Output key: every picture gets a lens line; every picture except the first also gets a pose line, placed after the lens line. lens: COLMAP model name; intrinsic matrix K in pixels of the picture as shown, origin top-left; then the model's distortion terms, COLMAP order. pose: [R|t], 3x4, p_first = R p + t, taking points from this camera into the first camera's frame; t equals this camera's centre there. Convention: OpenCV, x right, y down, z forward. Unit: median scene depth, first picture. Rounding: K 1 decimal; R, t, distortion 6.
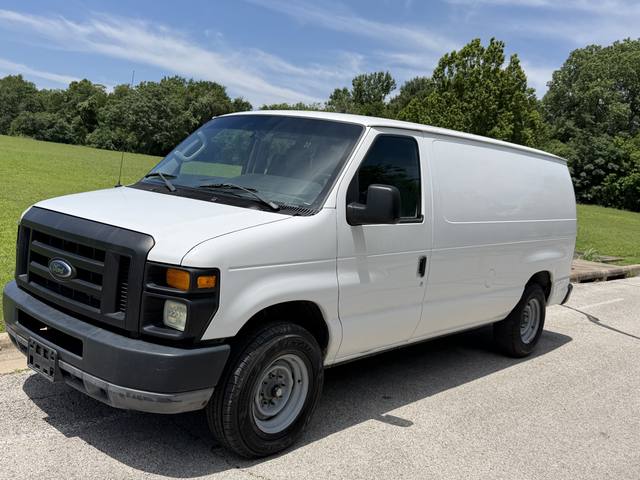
lens RADIAL K [[626.1, 0, 321.9], [0, 626.1, 241.6], [0, 0, 1]] dist [0.147455, -0.287234]
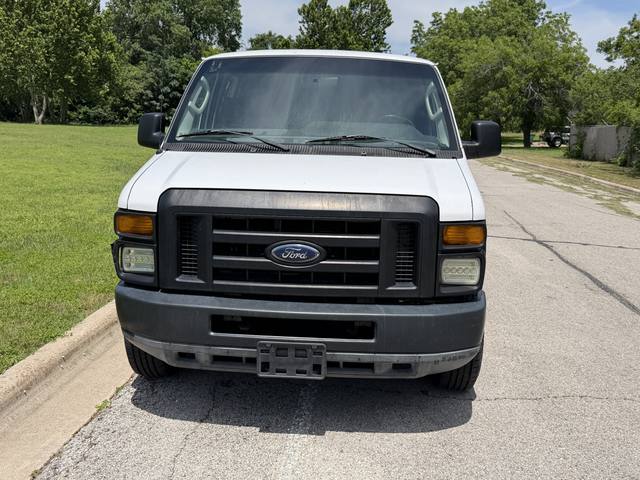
lens RADIAL K [[626.1, 0, 321.9], [0, 626.1, 241.6], [0, 0, 1]] dist [0.147455, -0.287234]
pose [[0.791187, -0.198646, 0.578414, -0.603513], [0.131438, 0.978909, 0.156400, -0.069725], [-0.597283, -0.047716, 0.800610, 0.210951]]
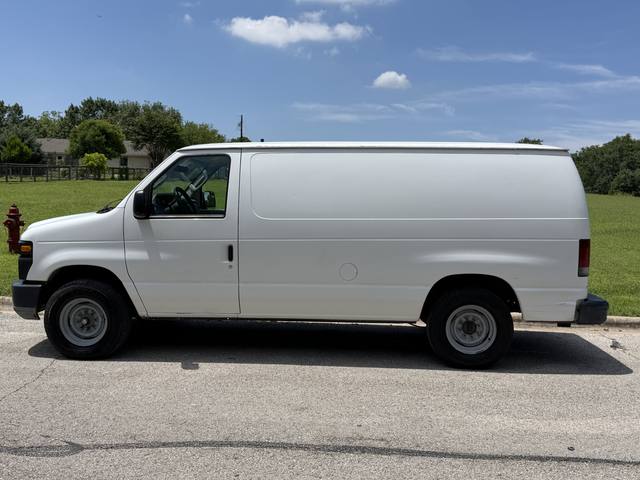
lens RADIAL K [[626.1, 0, 321.9], [0, 626.1, 241.6], [0, 0, 1]] dist [0.147455, -0.287234]
pose [[0.612096, -0.034432, -0.790034, 1.128466], [-0.038532, 0.996566, -0.073286, 0.090766], [0.789845, 0.075299, 0.608667, 0.327776]]
